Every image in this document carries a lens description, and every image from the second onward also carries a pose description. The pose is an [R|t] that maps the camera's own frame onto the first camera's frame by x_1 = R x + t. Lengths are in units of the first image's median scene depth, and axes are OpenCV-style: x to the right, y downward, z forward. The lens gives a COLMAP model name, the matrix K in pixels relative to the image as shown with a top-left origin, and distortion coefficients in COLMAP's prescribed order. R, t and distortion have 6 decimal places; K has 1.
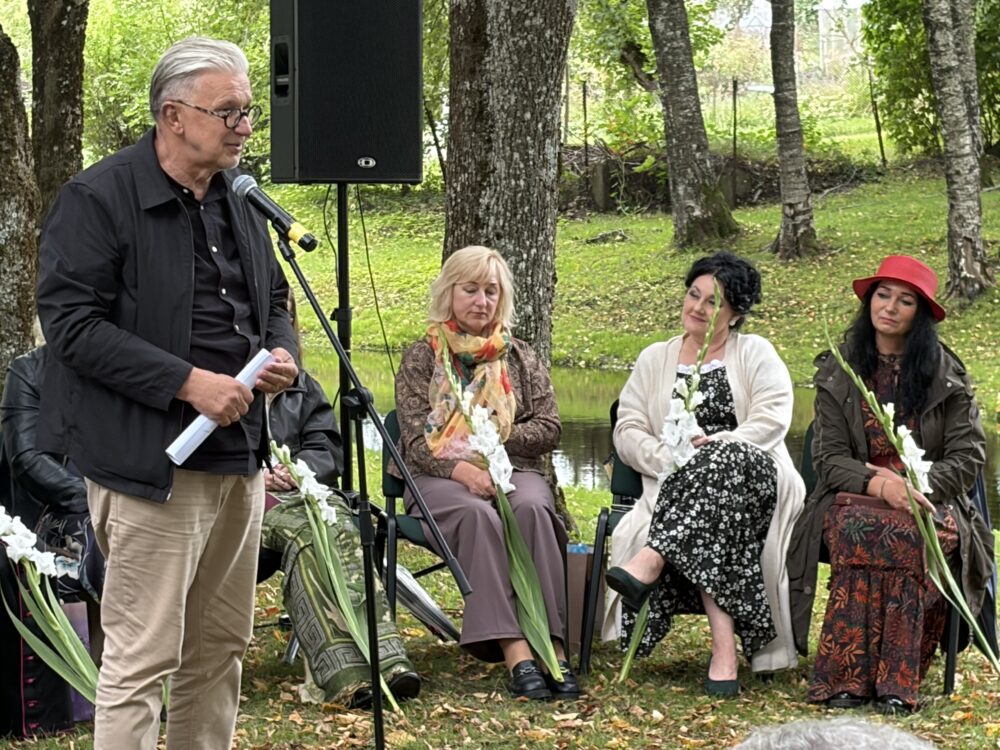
lens RADIAL K [[3427.3, 0, 504.7], [0, 3427.3, 378.0], [0, 0, 1]] dist [0.276093, 0.000000]
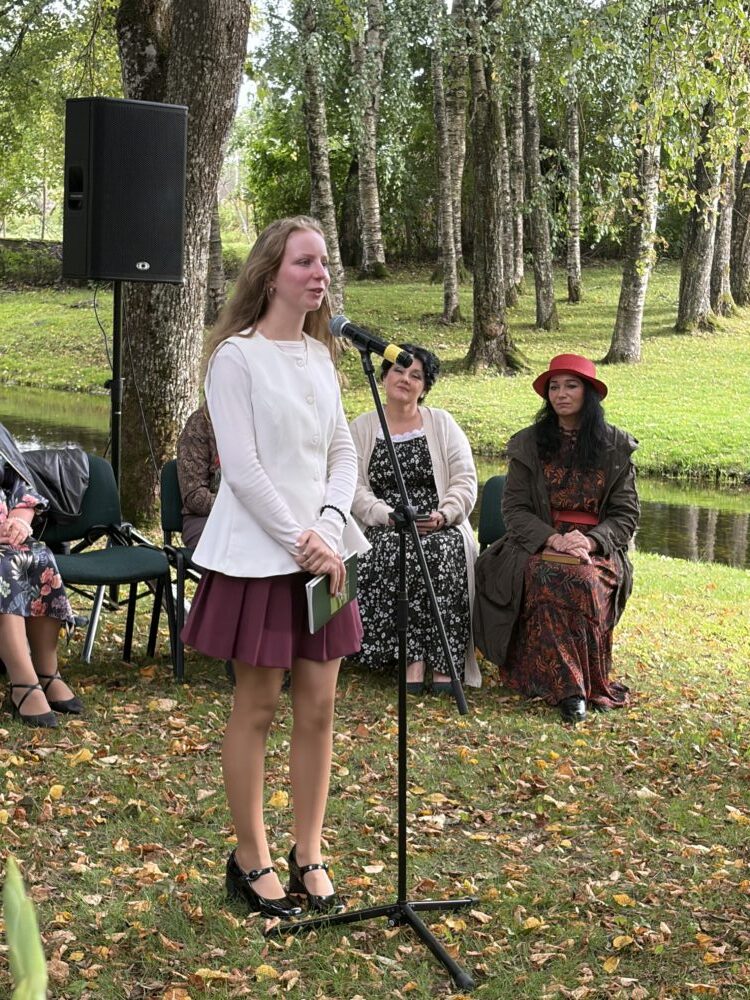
lens RADIAL K [[2208.4, 0, 375.5], [0, 2208.4, 494.6], [0, 0, 1]] dist [0.323129, 0.000000]
pose [[0.986062, 0.028190, 0.163974, -0.080101], [-0.035121, 0.998601, 0.039522, -0.012874], [-0.162630, -0.044730, 0.985673, 0.160914]]
